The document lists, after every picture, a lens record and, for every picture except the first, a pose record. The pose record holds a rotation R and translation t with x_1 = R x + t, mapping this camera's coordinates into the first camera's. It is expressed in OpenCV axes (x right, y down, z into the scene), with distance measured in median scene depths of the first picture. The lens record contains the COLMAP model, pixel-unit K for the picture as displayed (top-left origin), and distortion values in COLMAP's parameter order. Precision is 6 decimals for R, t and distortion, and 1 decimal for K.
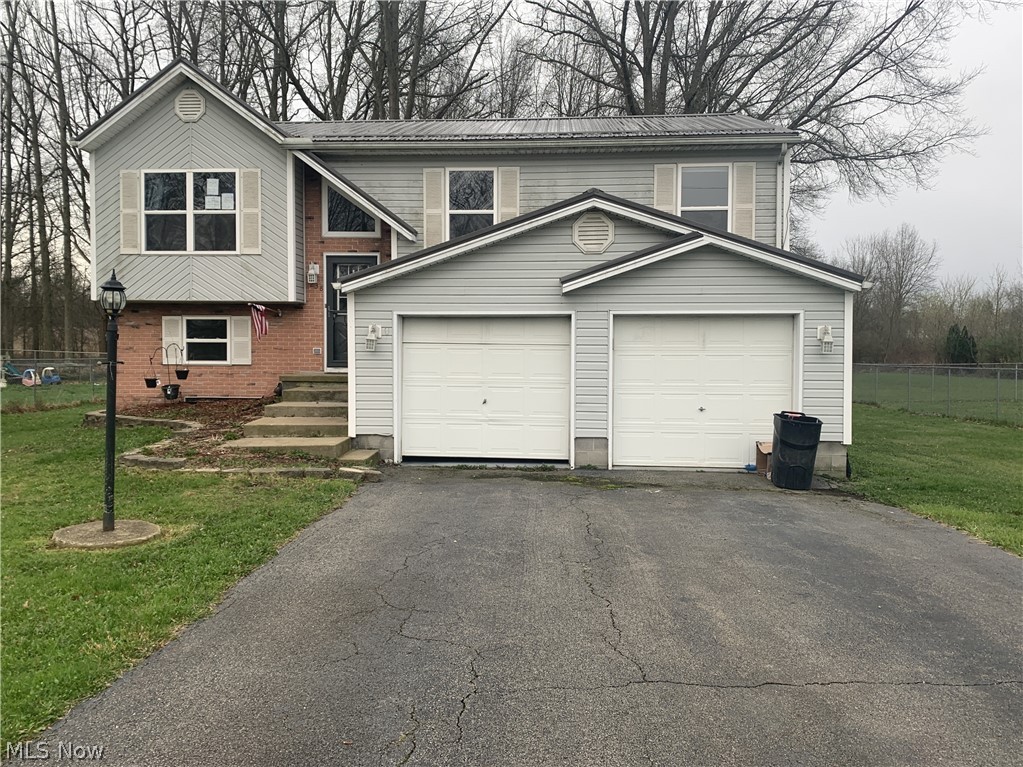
lens RADIAL K [[788.8, 0, 511.5], [0, 788.8, 383.5], [0, 0, 1]] dist [0.016871, -0.010288]
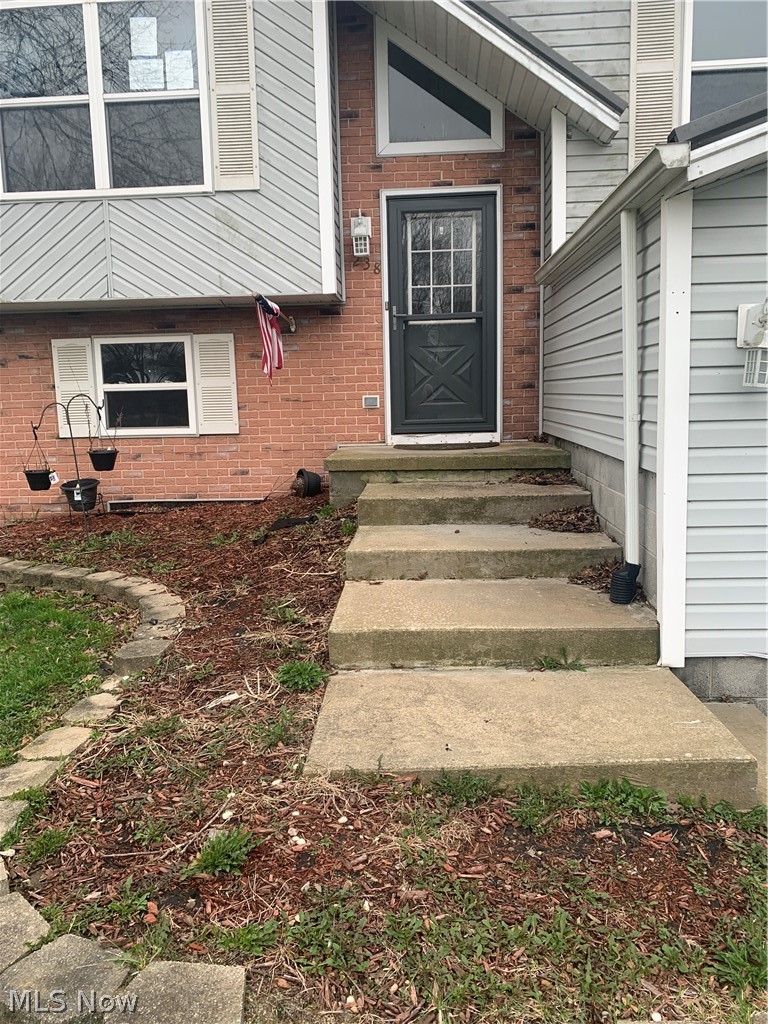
lens RADIAL K [[789.6, 0, 384.0], [0, 789.6, 512.0], [0, 0, 1]] dist [0.016871, -0.010288]
pose [[0.999437, -0.025694, -0.021592, -0.232049], [0.027712, 0.994698, 0.099034, -0.021645], [0.018933, -0.099576, 0.994850, 0.513640]]
